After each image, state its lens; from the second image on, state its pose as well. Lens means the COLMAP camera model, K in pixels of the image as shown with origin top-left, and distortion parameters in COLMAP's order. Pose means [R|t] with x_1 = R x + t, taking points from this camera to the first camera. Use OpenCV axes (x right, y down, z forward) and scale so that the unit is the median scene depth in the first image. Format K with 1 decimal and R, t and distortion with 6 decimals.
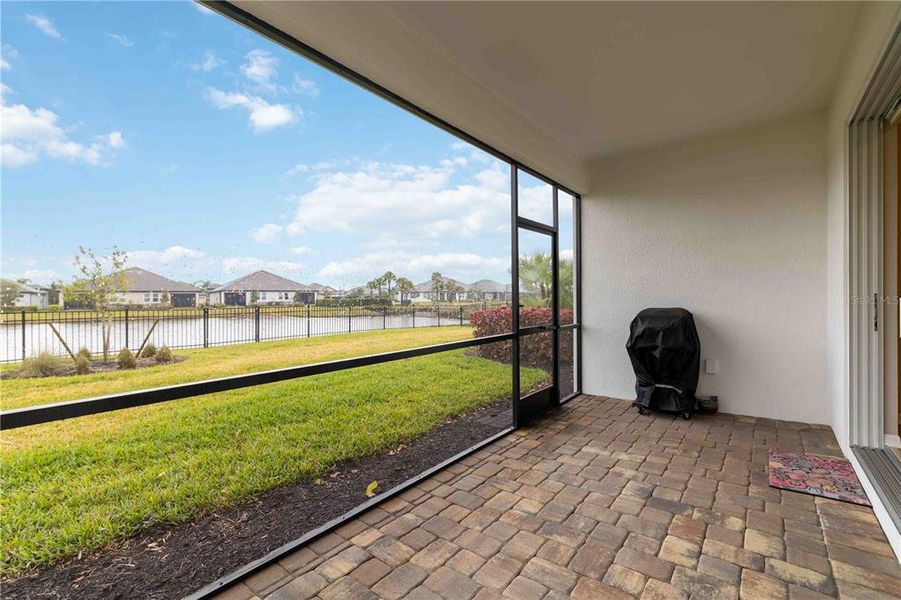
lens RADIAL K [[395.2, 0, 450.5], [0, 395.2, 300.0], [0, 0, 1]] dist [-0.000591, 0.000007]
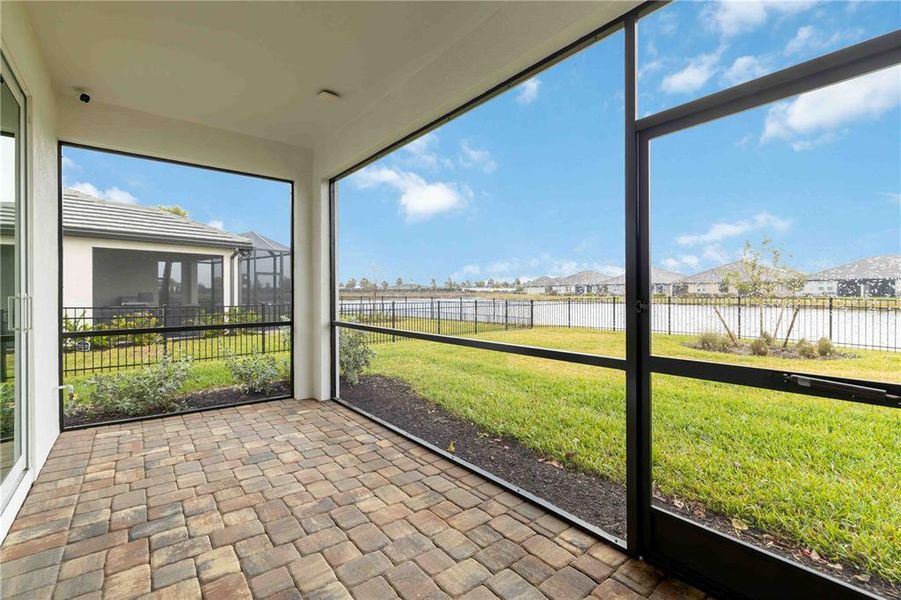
lens RADIAL K [[400.5, 0, 450.3], [0, 400.5, 287.5], [0, 0, 1]] dist [0.001339, 0.000435]
pose [[-0.220931, 0.004751, -0.975278, 1.007079], [0.003272, 0.999986, 0.004130, -0.015687], [0.975284, -0.002278, -0.220943, 1.273127]]
